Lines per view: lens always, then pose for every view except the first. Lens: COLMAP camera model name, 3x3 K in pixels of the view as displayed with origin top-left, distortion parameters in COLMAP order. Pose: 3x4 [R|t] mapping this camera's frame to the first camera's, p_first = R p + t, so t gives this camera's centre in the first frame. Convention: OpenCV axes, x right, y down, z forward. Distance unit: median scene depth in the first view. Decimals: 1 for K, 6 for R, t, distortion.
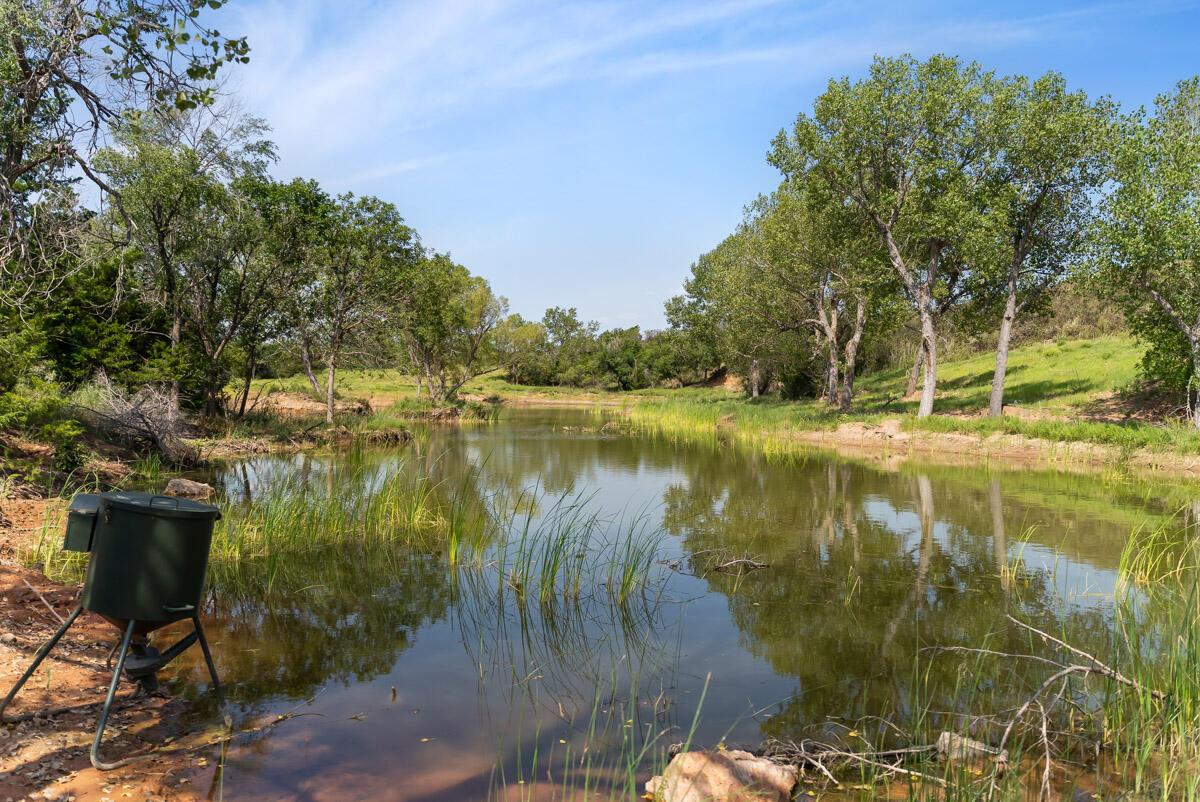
lens RADIAL K [[978.2, 0, 598.1], [0, 978.2, 402.0], [0, 0, 1]] dist [0.013815, 0.001122]
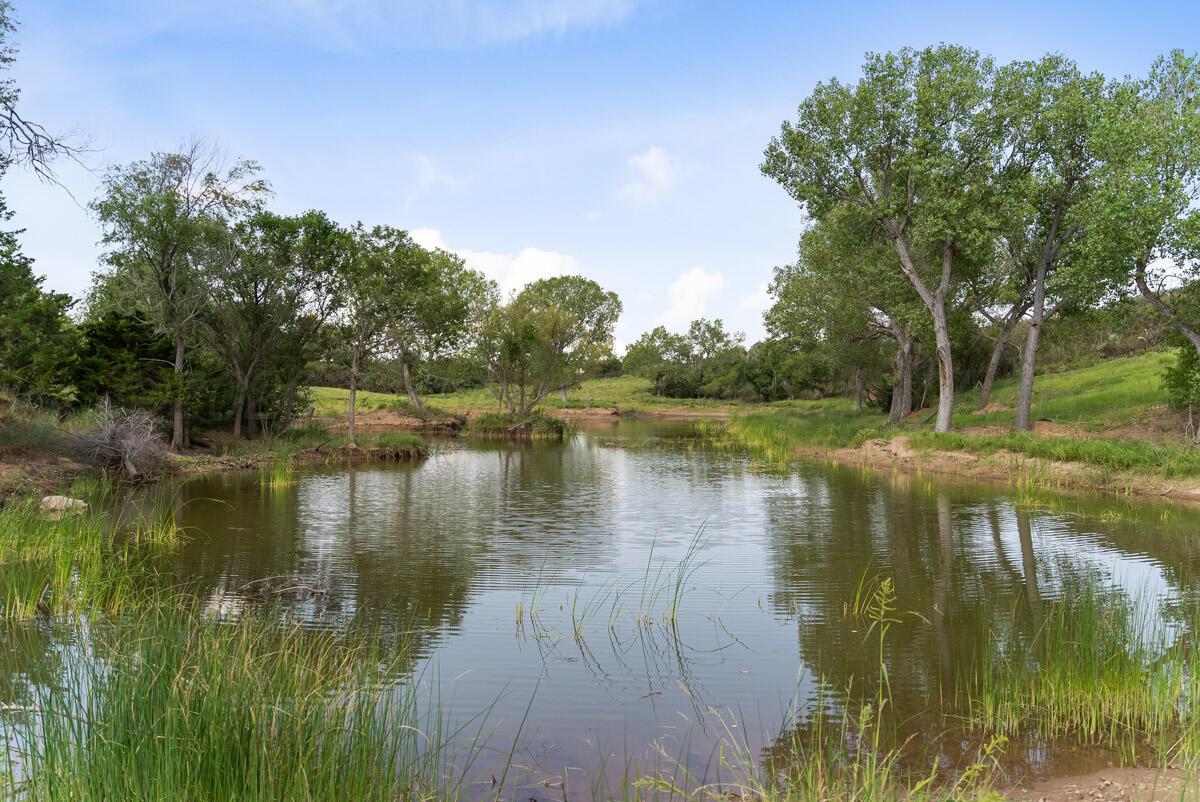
lens RADIAL K [[978.2, 0, 597.7], [0, 978.2, 400.5], [0, 0, 1]] dist [0.013815, 0.001122]
pose [[0.978535, -0.009191, -0.205873, 0.105921], [0.006694, 0.999895, -0.012823, -0.003239], [0.205970, 0.011170, 0.978495, 0.010288]]
